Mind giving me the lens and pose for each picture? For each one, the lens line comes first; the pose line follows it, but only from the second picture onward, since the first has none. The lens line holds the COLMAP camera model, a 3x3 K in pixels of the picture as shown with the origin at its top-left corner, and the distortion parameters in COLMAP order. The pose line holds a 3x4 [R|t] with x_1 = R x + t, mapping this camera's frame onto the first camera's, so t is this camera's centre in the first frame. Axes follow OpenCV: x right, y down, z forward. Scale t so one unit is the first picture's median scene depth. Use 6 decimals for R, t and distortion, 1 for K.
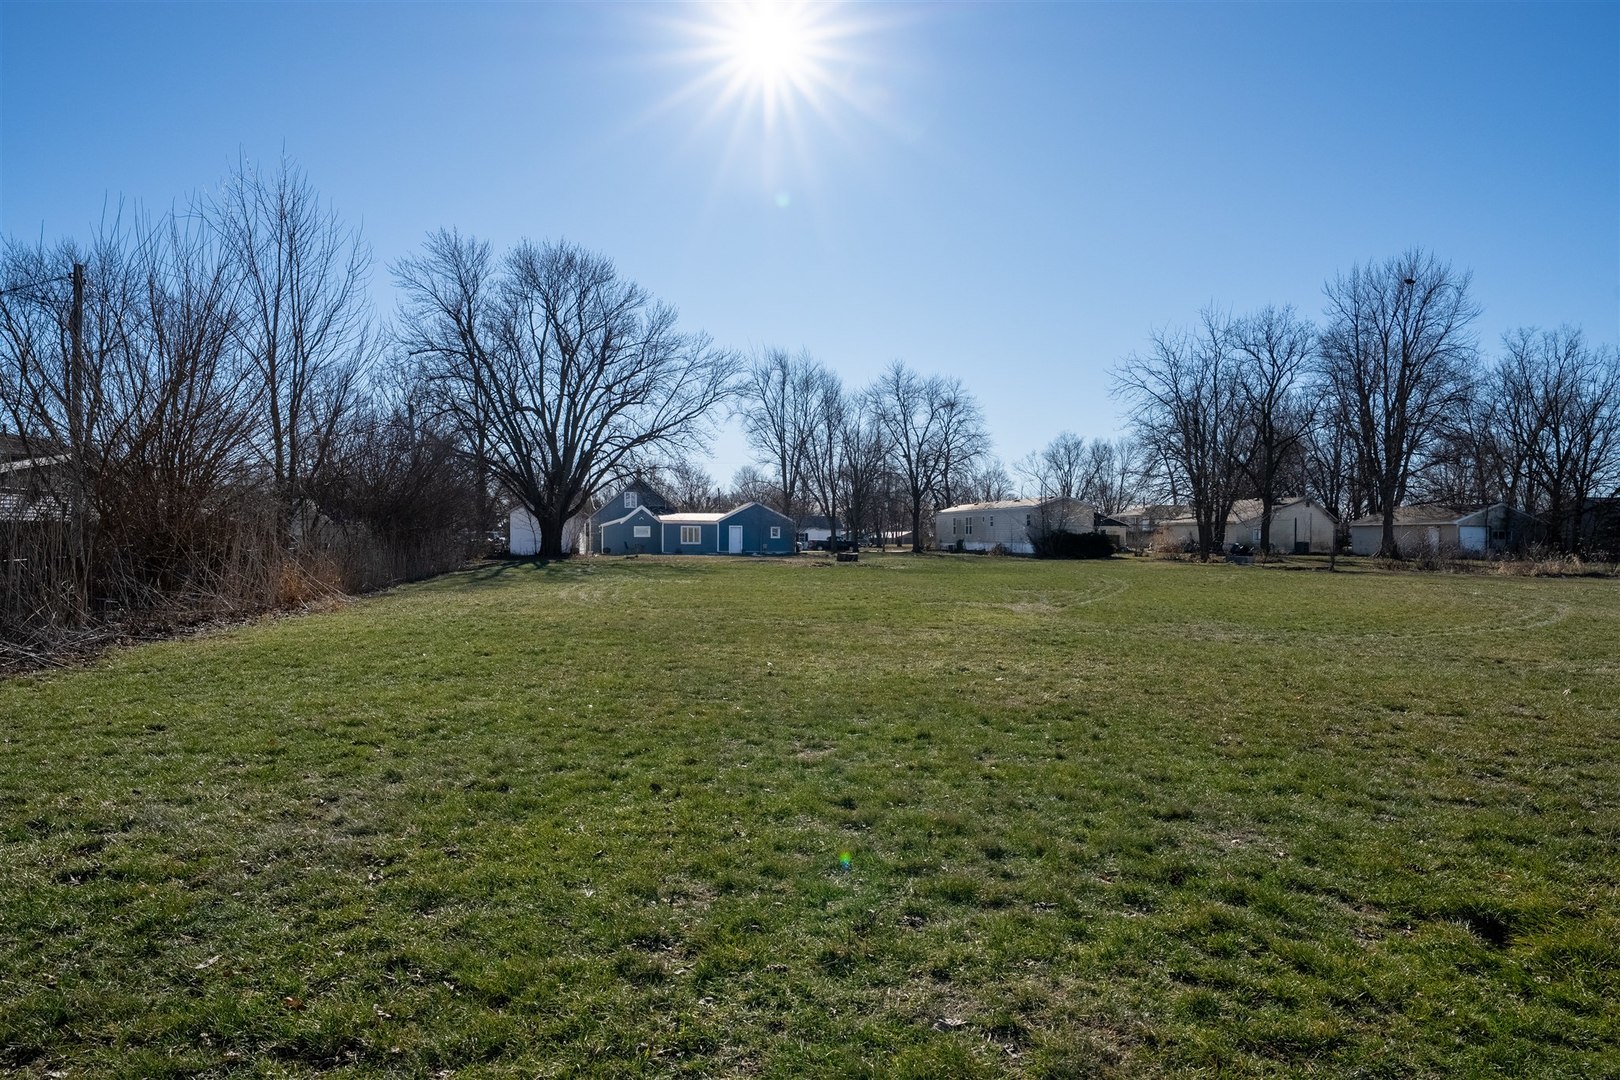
lens RADIAL K [[974.6, 0, 810.0], [0, 974.6, 540.0], [0, 0, 1]] dist [-0.005218, -0.000239]
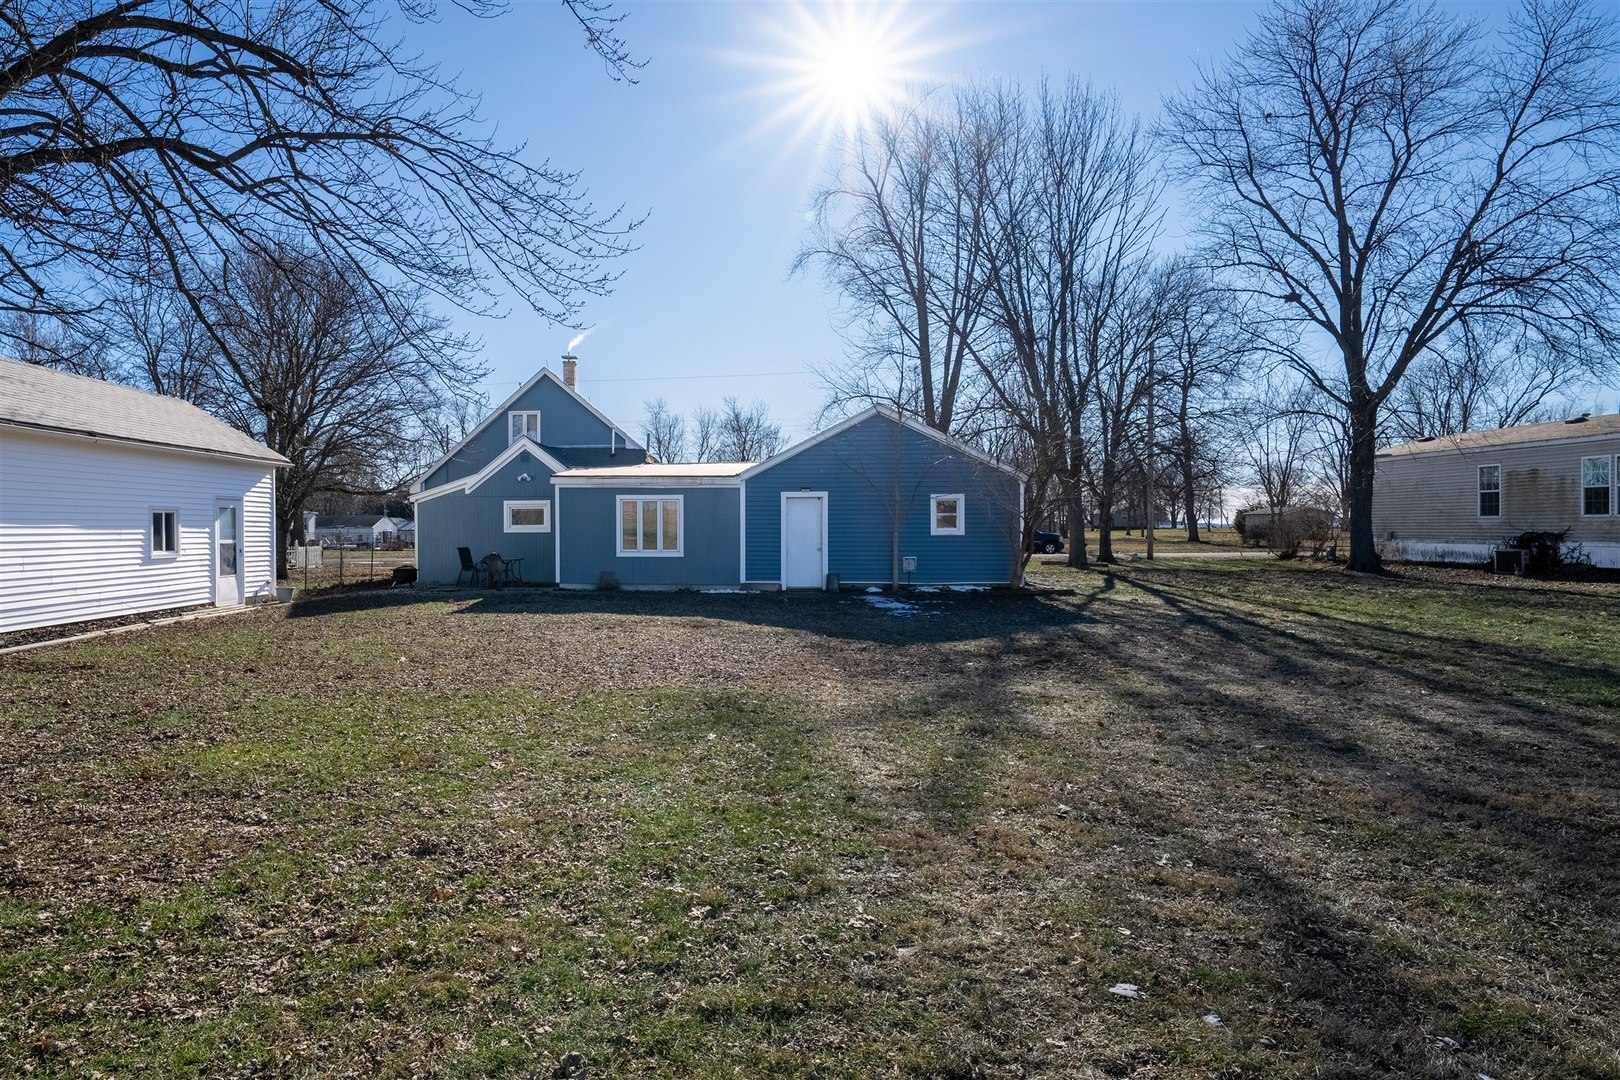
lens RADIAL K [[891.1, 0, 605.3], [0, 891.1, 543.0], [0, 0, 1]] dist [-0.001307, -0.000649]
pose [[0.951949, -0.000817, -0.306255, -0.049049], [0.006825, 0.999805, 0.018546, -0.004592], [0.306180, -0.019745, 0.951769, 0.689715]]
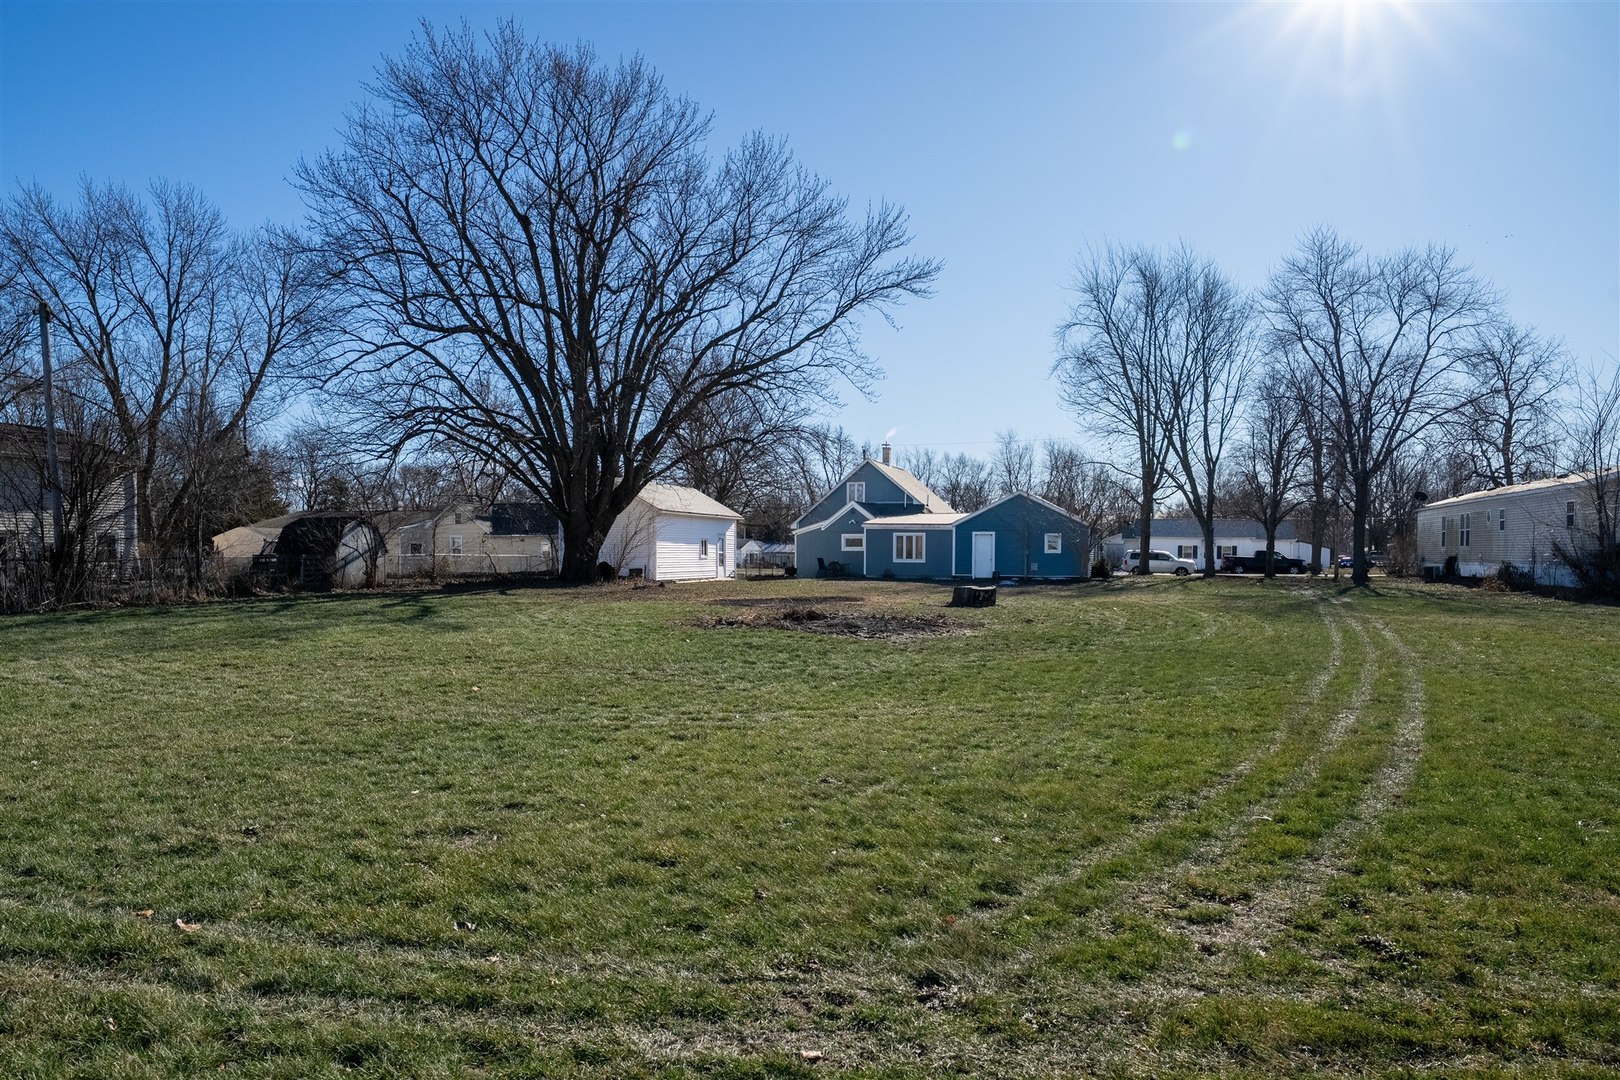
lens RADIAL K [[1122.7, 0, 803.7], [0, 1122.7, 583.6], [0, 0, 1]] dist [0.004718, 0.000195]
pose [[0.883047, 0.015672, -0.469023, 0.141366], [-0.003140, 0.999617, 0.027490, -0.001493], [0.469274, -0.022802, 0.882758, 0.321423]]
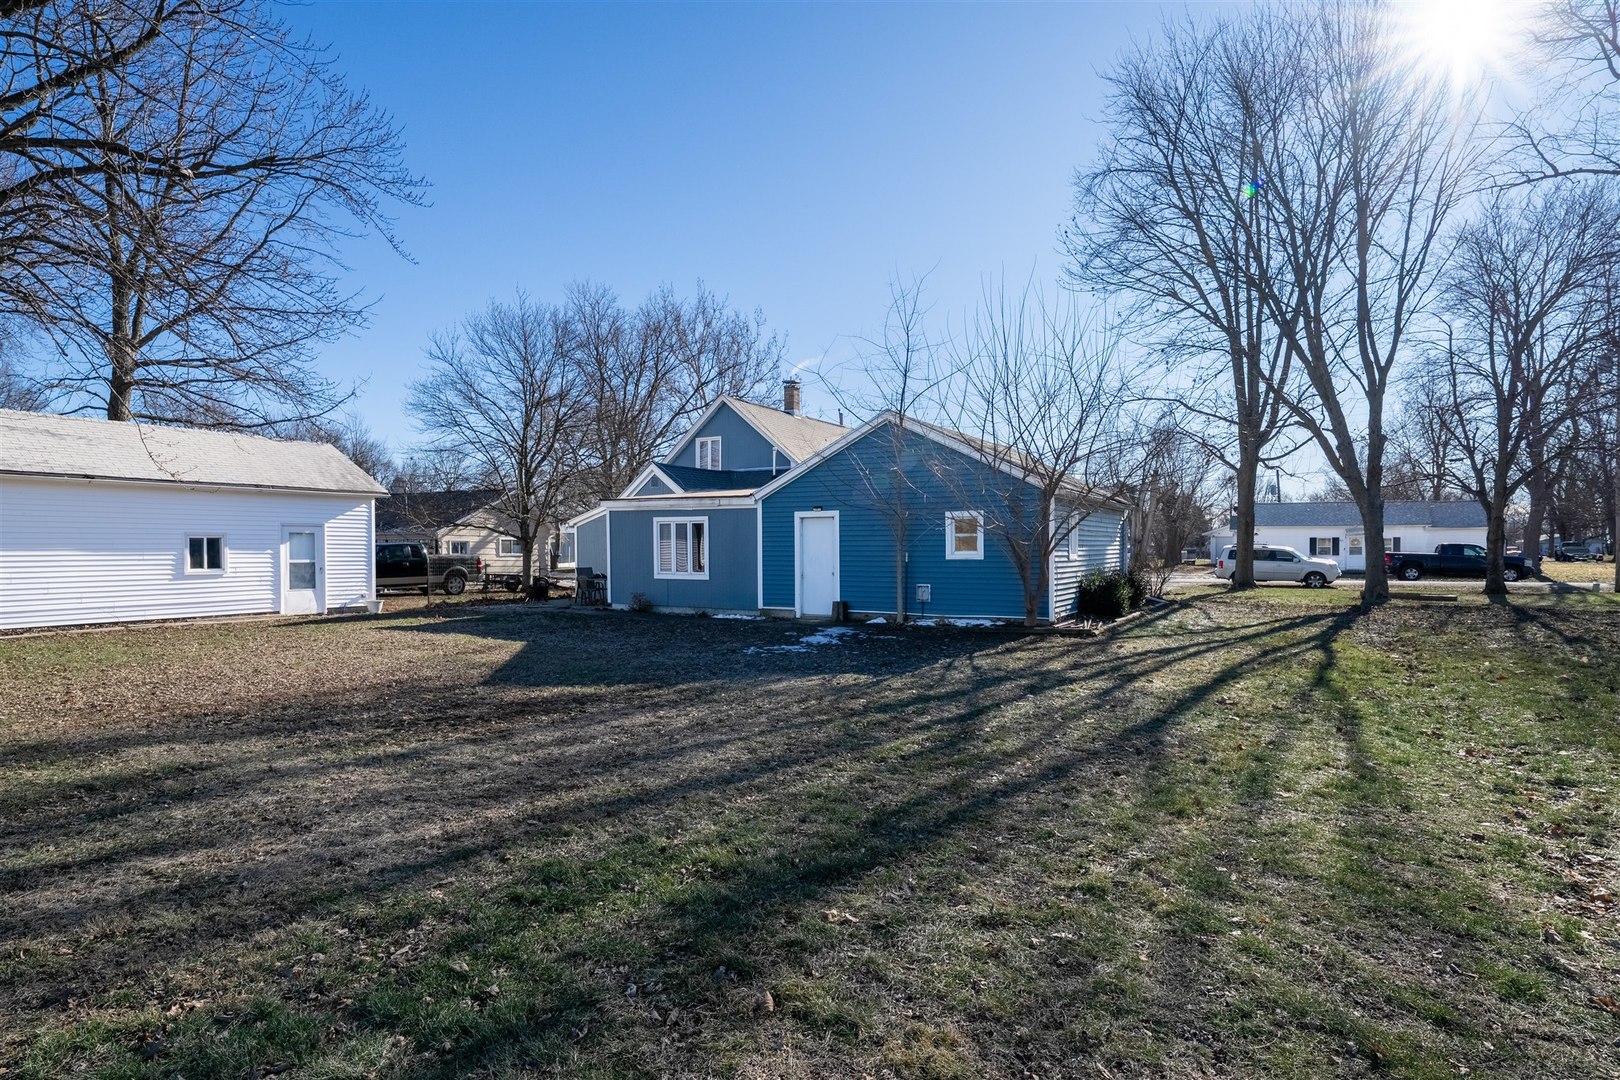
lens RADIAL K [[827.6, 0, 809.3], [0, 827.6, 562.7], [0, 0, 1]] dist [-0.003341, -0.000806]
pose [[0.754967, 0.006901, -0.655726, 0.066382], [0.006189, 0.999825, 0.017648, -0.004448], [0.655733, -0.017381, 0.754793, 0.782880]]
